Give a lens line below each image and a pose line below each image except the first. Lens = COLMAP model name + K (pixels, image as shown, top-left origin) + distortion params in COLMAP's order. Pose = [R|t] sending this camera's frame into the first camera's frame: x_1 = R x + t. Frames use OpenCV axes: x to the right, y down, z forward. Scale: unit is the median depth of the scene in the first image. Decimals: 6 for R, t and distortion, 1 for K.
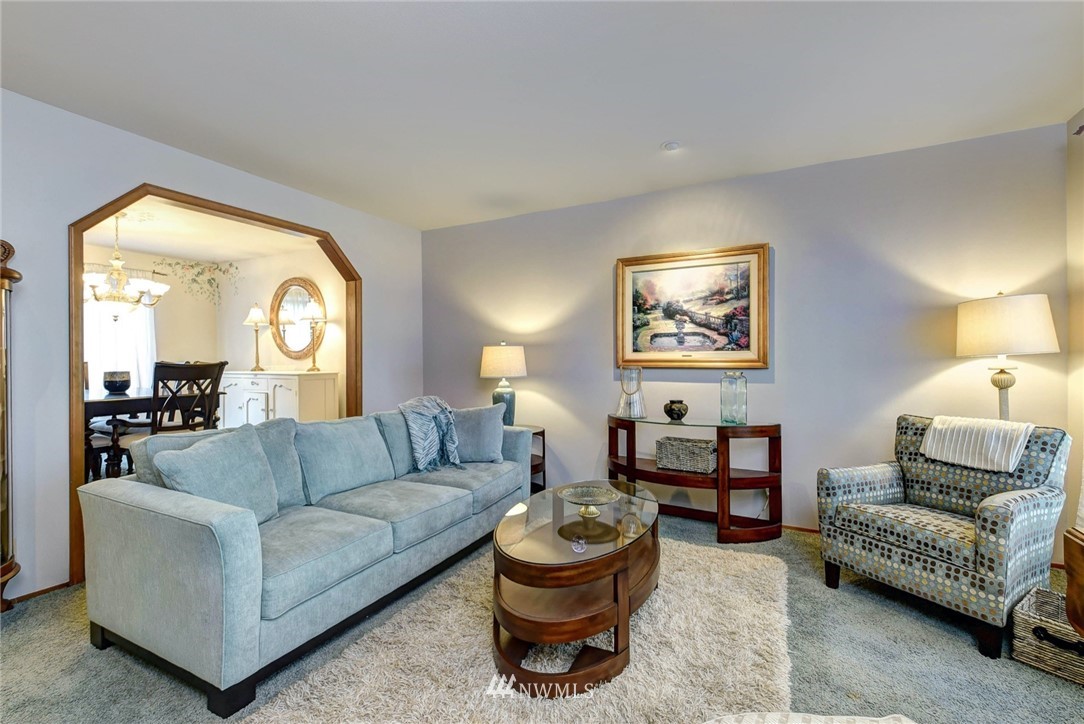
lens RADIAL K [[470.8, 0, 542.7], [0, 470.8, 360.6], [0, 0, 1]] dist [0.016734, -0.000077]
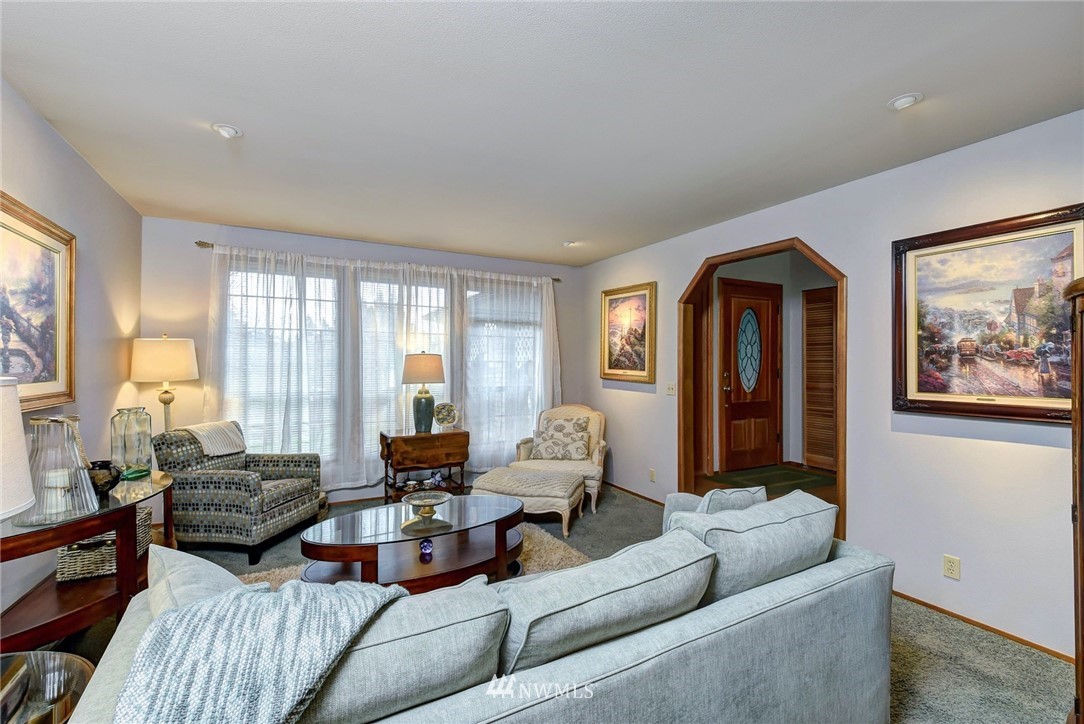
lens RADIAL K [[470.8, 0, 543.0], [0, 470.8, 361.8], [0, 0, 1]] dist [0.016734, -0.000077]
pose [[-0.827788, 0.002484, 0.561035, -0.531433], [0.002601, 0.999996, -0.000590, -0.044652], [-0.561035, 0.000971, -0.827792, 1.148437]]
